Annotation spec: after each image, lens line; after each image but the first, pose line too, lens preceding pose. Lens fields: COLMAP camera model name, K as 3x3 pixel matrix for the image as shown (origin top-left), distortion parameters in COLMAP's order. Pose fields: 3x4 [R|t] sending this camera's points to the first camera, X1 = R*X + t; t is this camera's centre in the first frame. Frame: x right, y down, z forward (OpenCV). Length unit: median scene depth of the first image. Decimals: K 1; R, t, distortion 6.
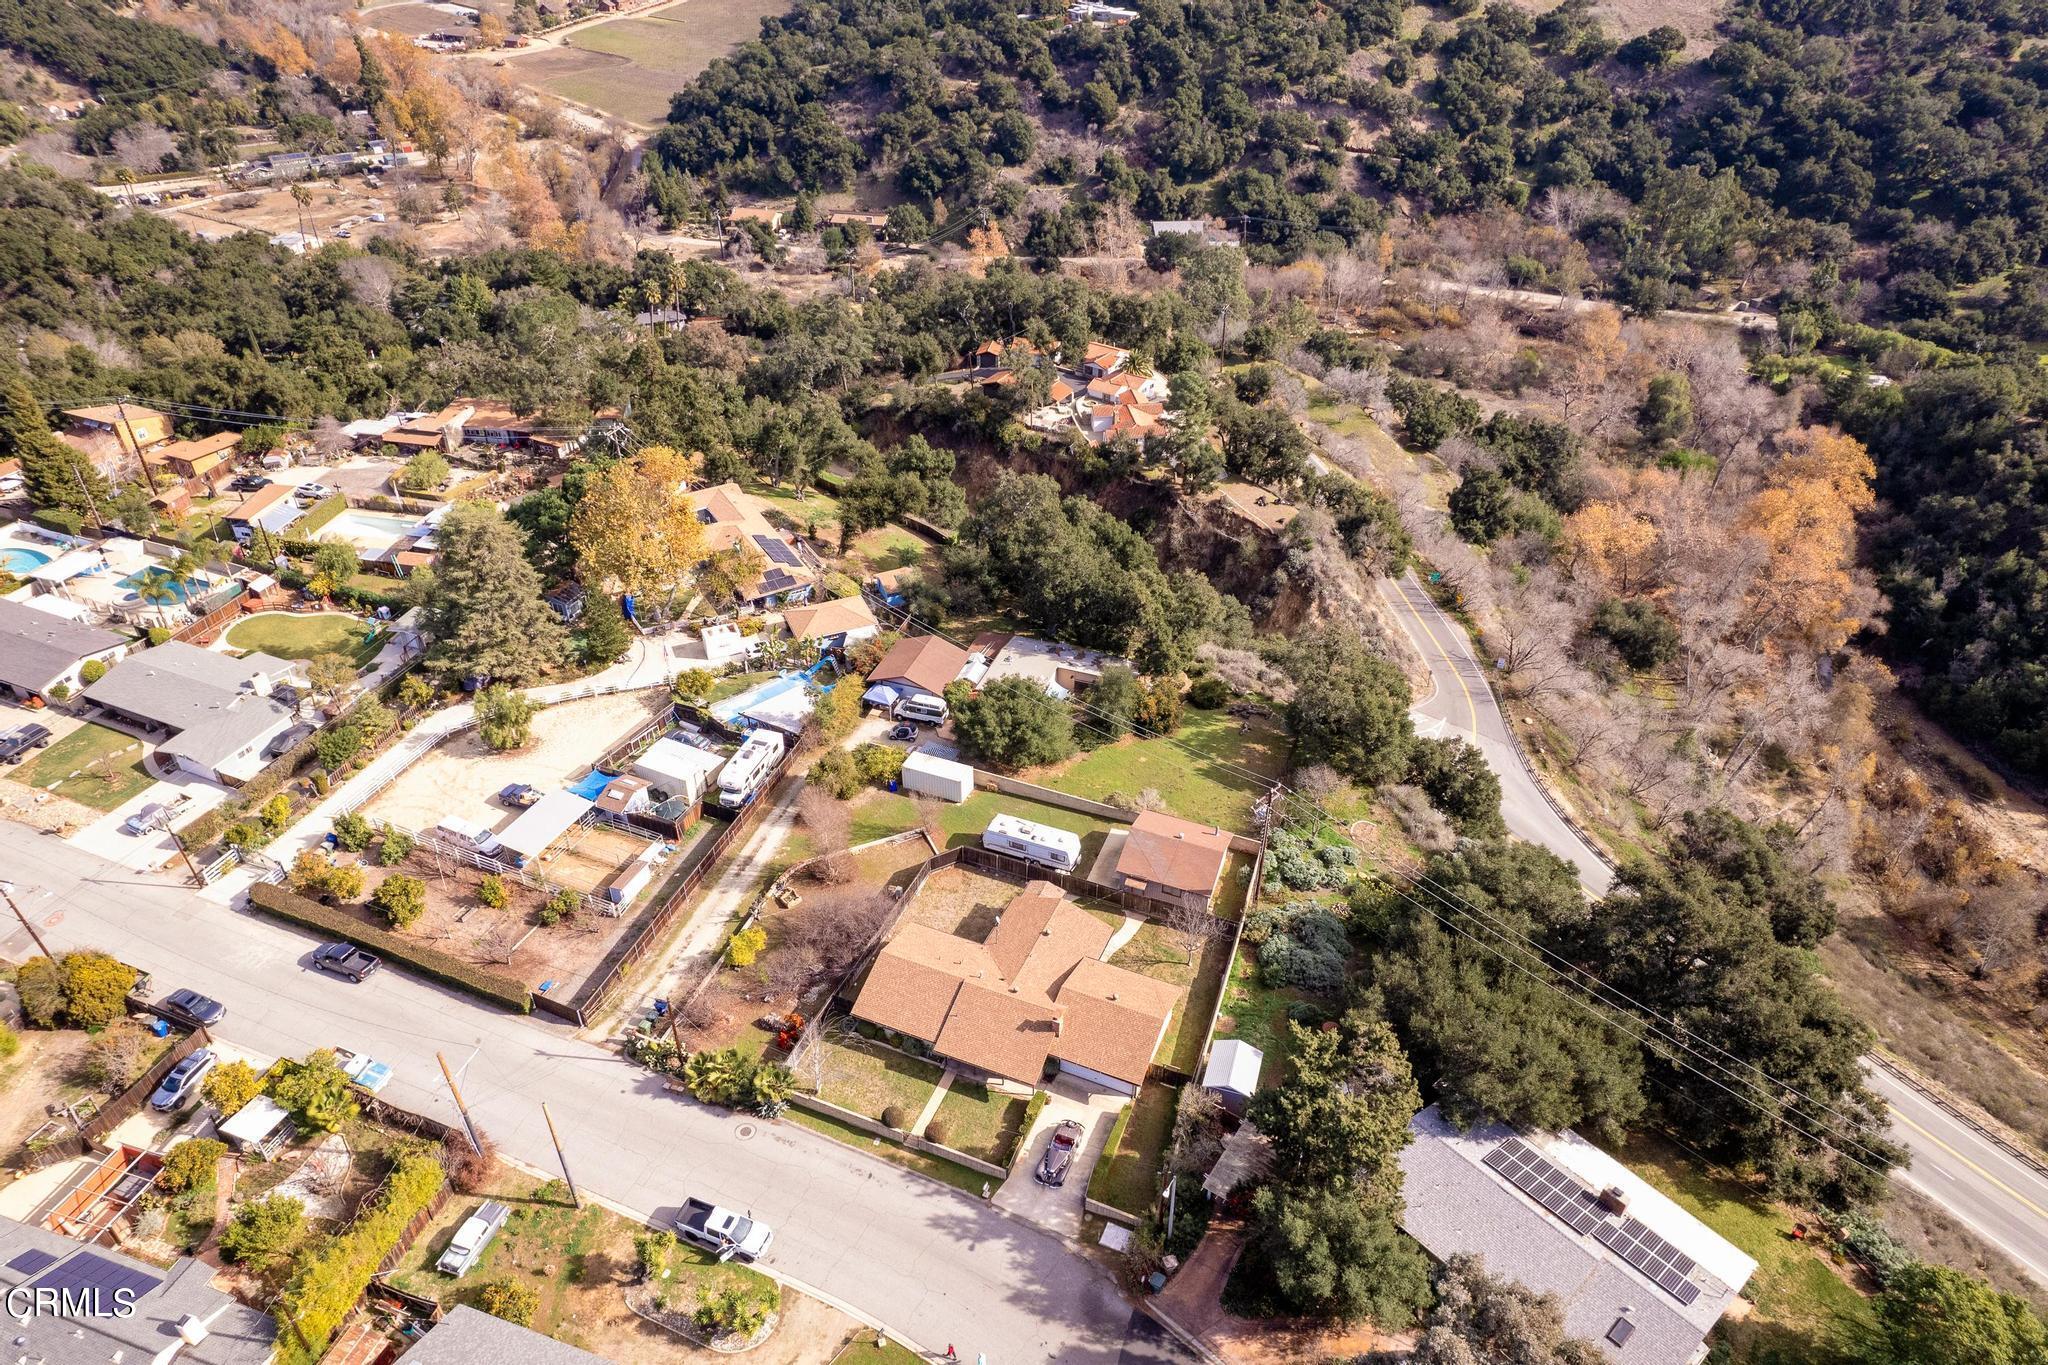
lens RADIAL K [[1306.8, 0, 1021.6], [0, 1306.8, 678.5], [0, 0, 1]] dist [-0.052544, 0.029754]
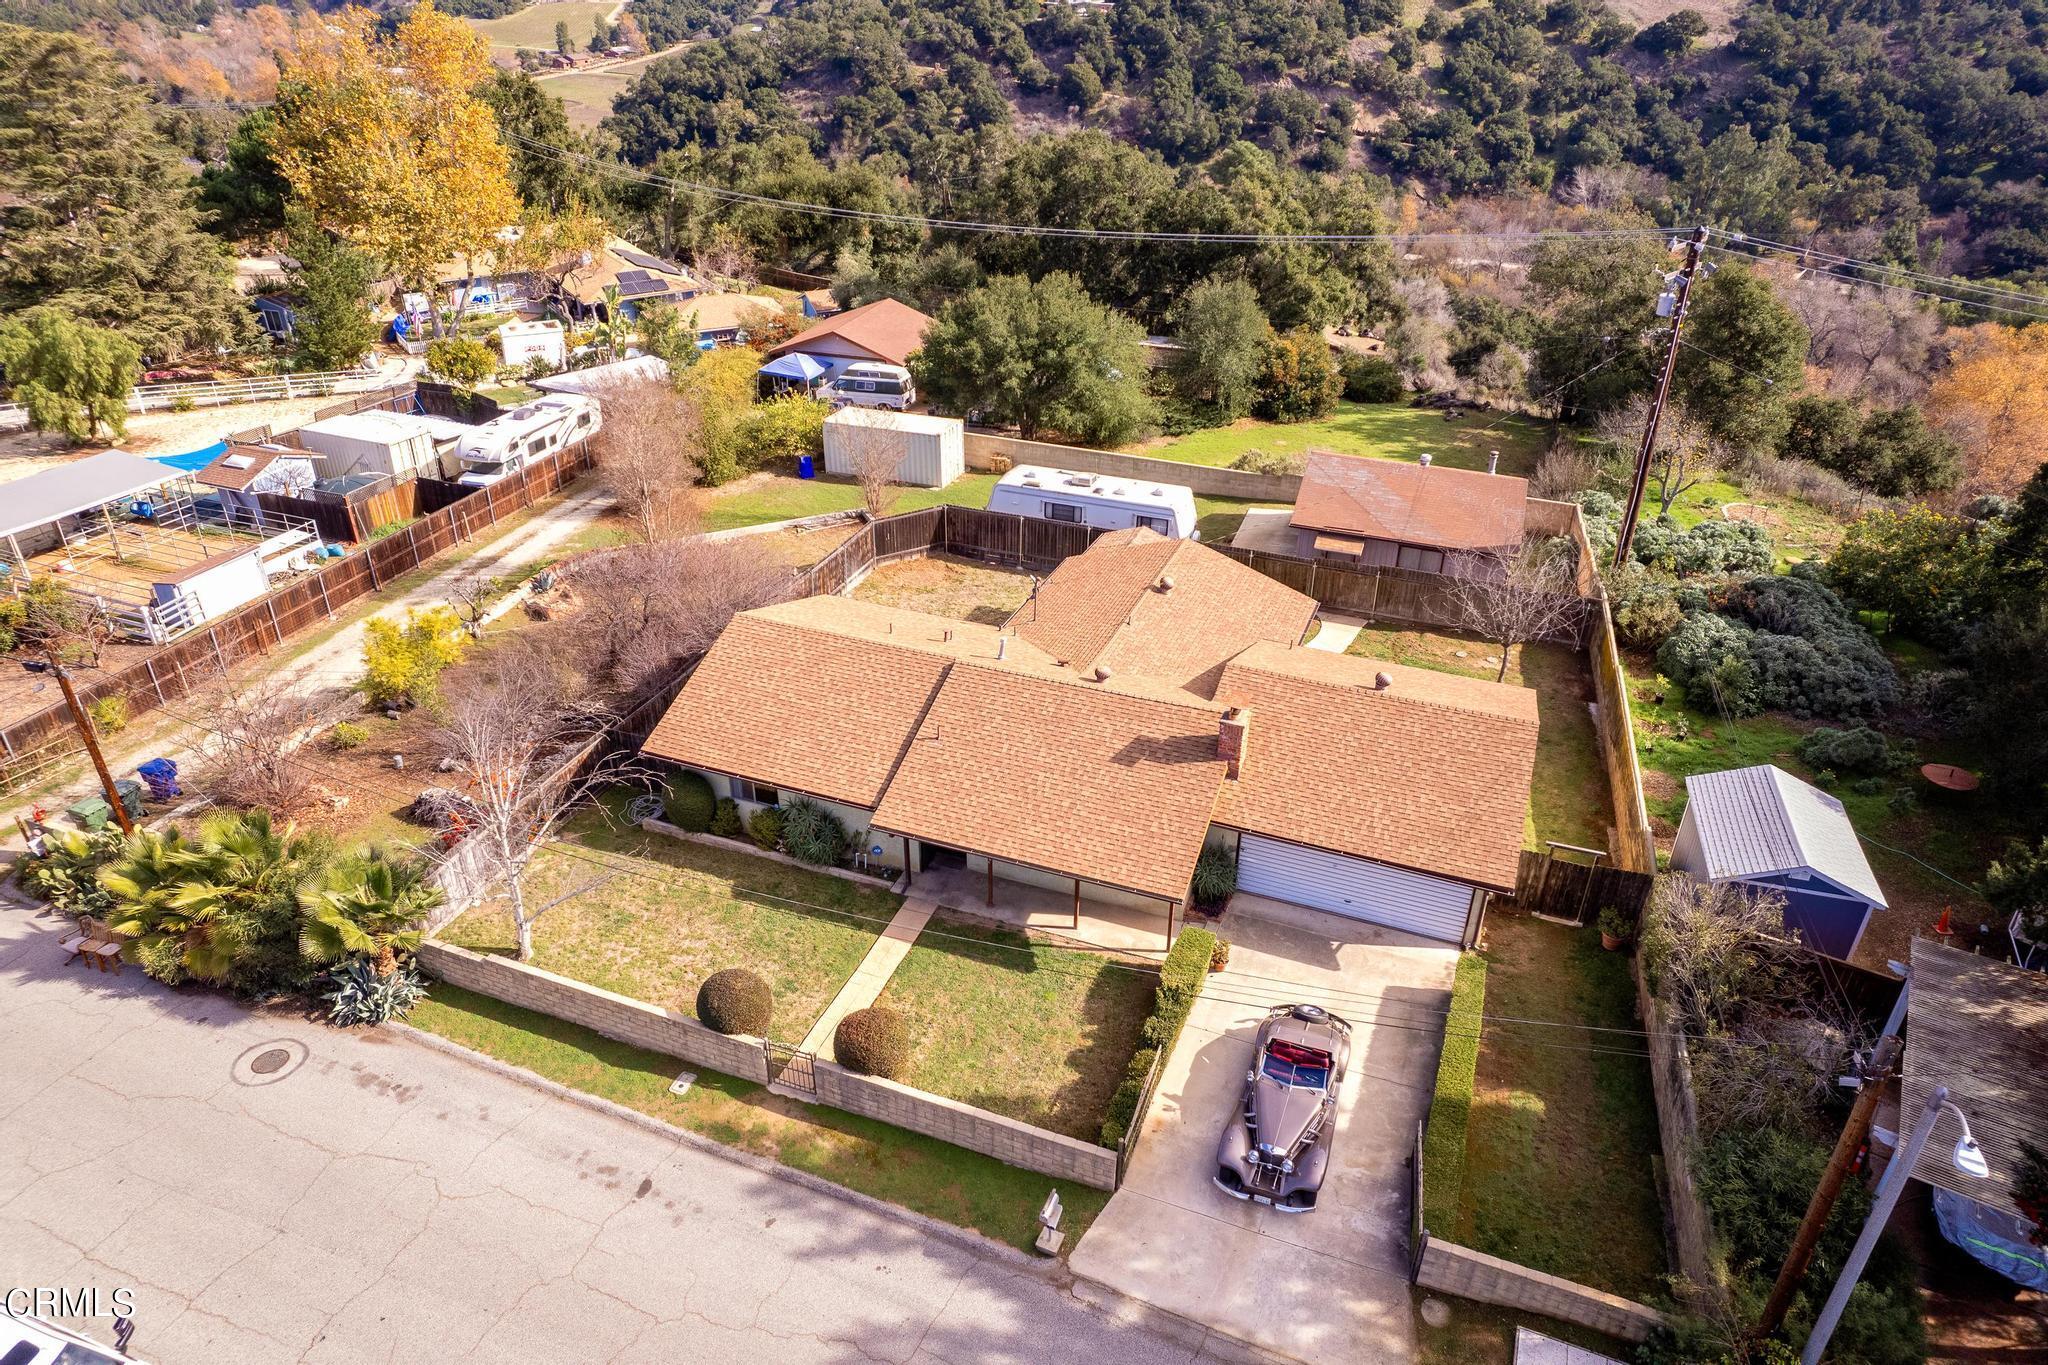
lens RADIAL K [[1306.8, 0, 1021.3], [0, 1306.8, 674.8], [0, 0, 1]] dist [-0.052544, 0.029754]
pose [[0.999680, -0.012323, 0.022112, -0.007258], [0.014422, 0.995138, -0.097426, 0.057750], [-0.020804, 0.097714, 0.994997, 0.135361]]
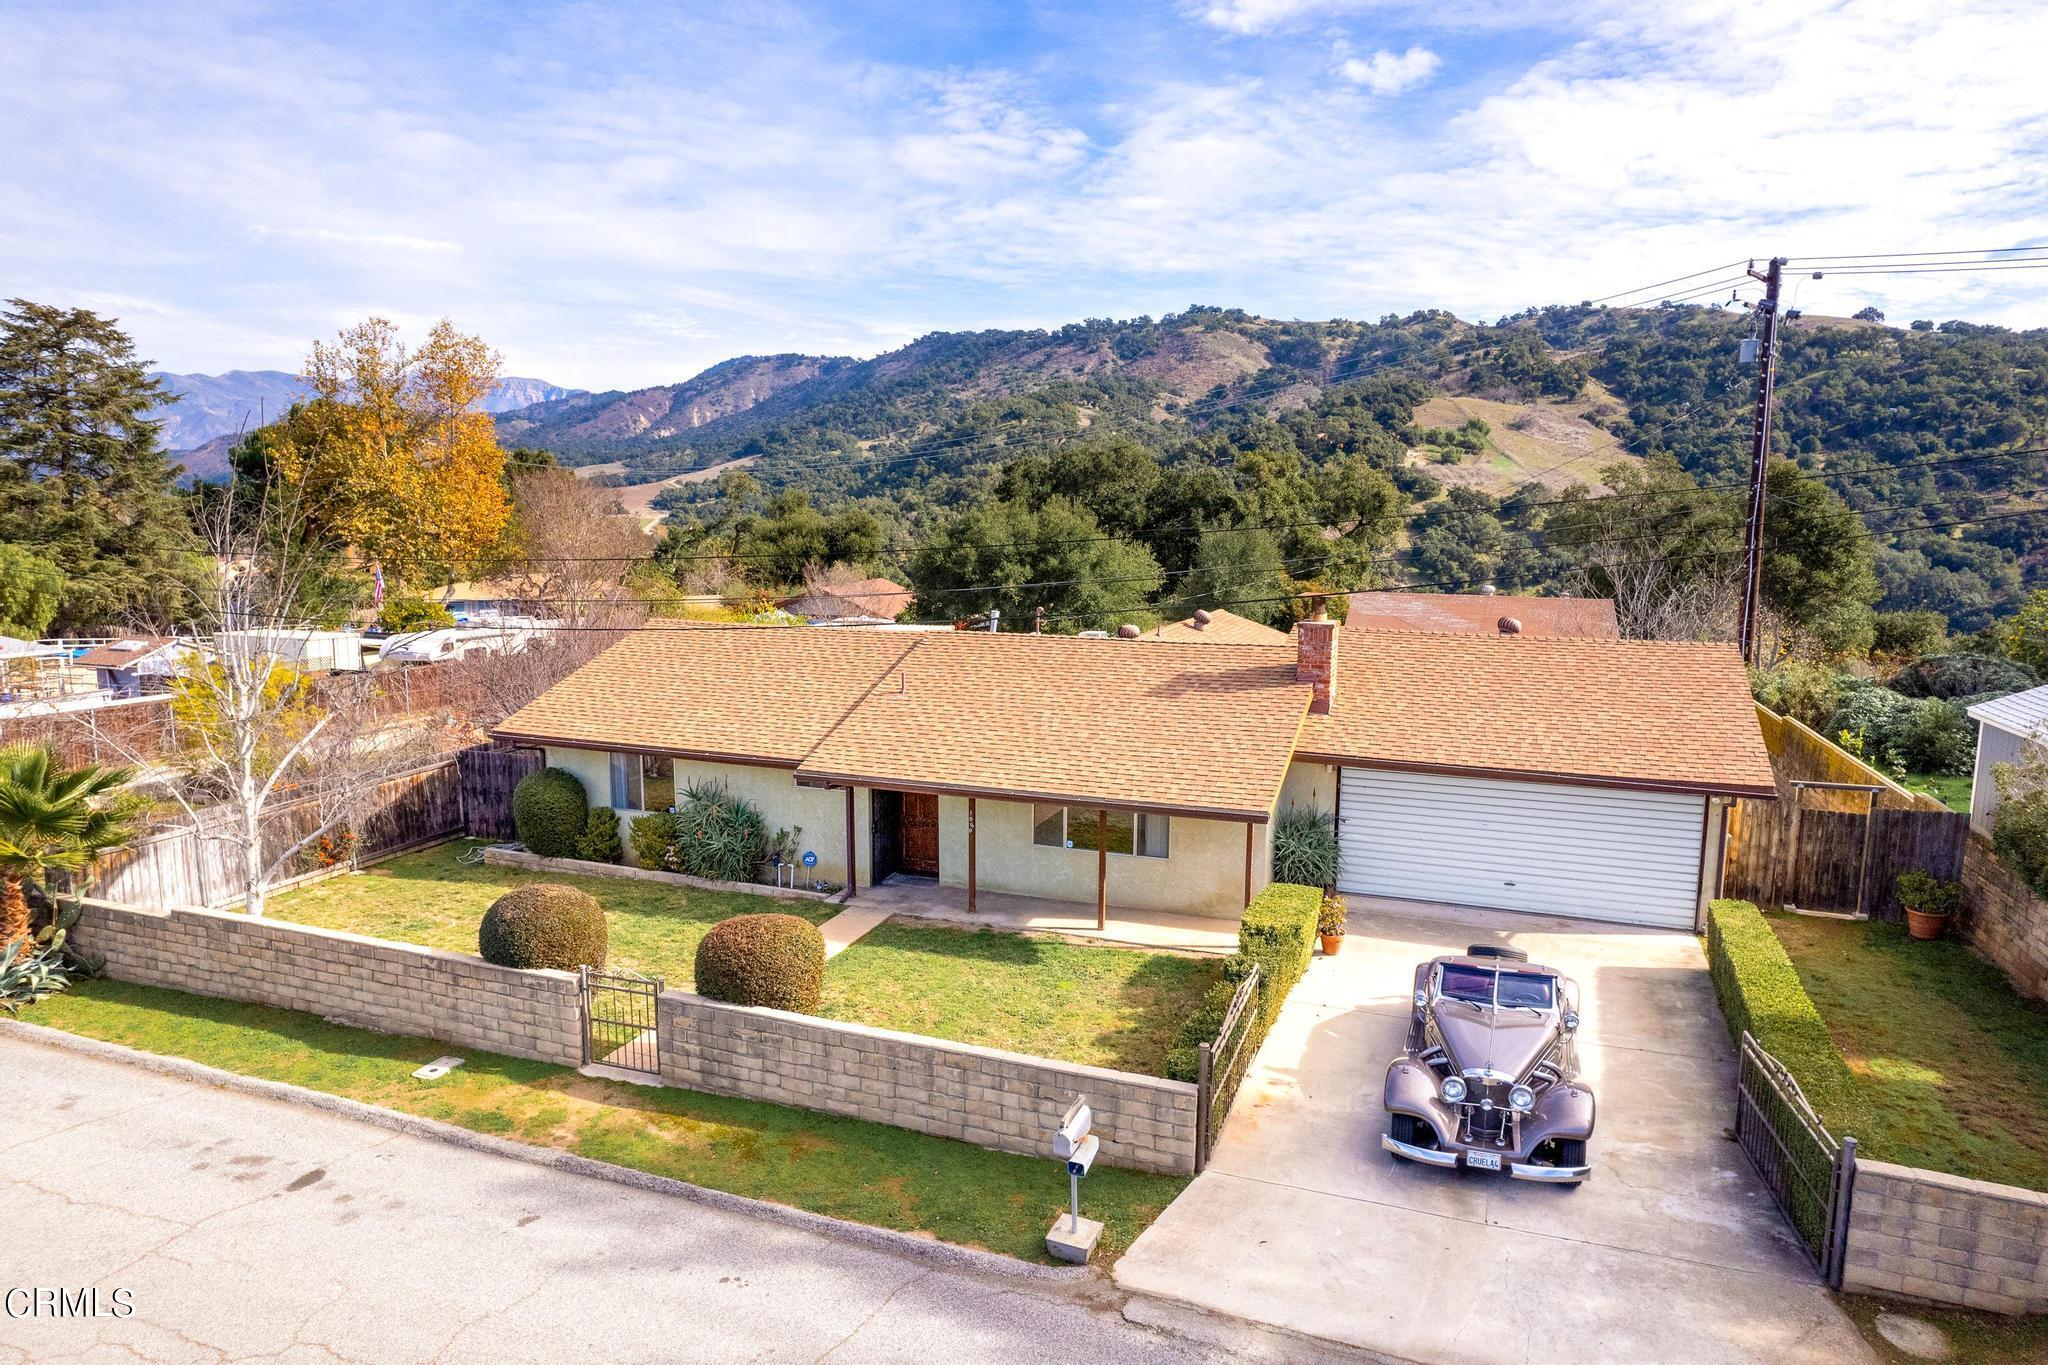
lens RADIAL K [[1306.8, 0, 1021.3], [0, 1306.8, 668.8], [0, 0, 1]] dist [-0.052544, 0.029754]
pose [[0.999661, -0.005786, 0.025381, -0.006893], [0.016785, 0.888512, -0.458547, 0.077430], [-0.019898, 0.458818, 0.888308, 0.161452]]
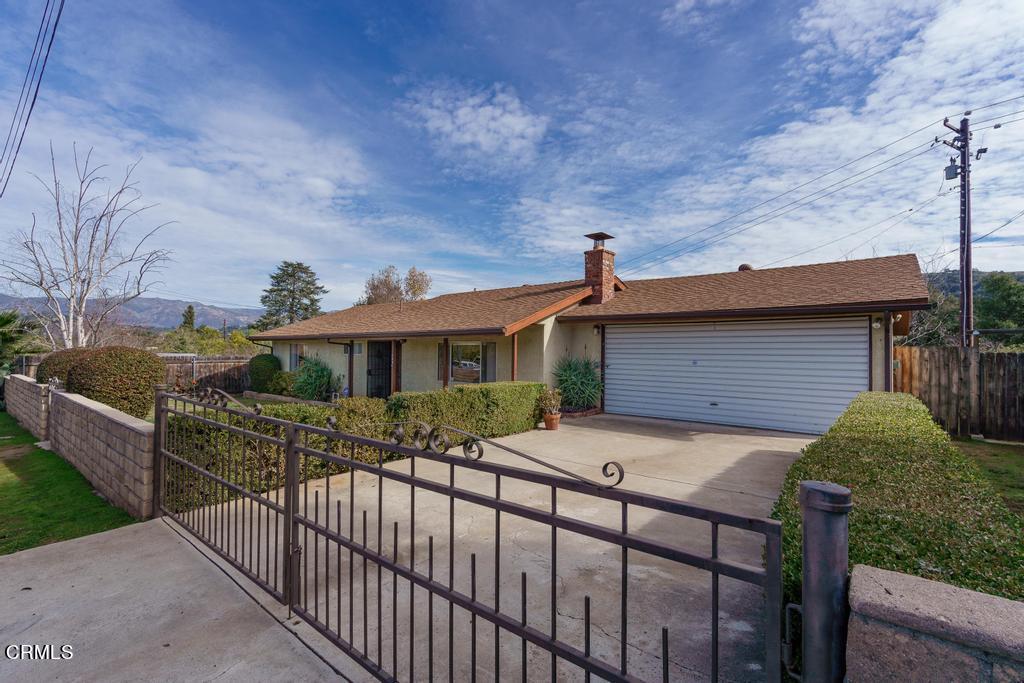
lens RADIAL K [[452.9, 0, 509.7], [0, 452.9, 344.0], [0, 0, 1]] dist [0.005600, -0.000133]
pose [[0.959501, -0.003058, -0.281687, 0.008279], [-0.163943, 0.807099, -0.567198, 0.075456], [0.229084, 0.590408, 0.773912, 0.184065]]
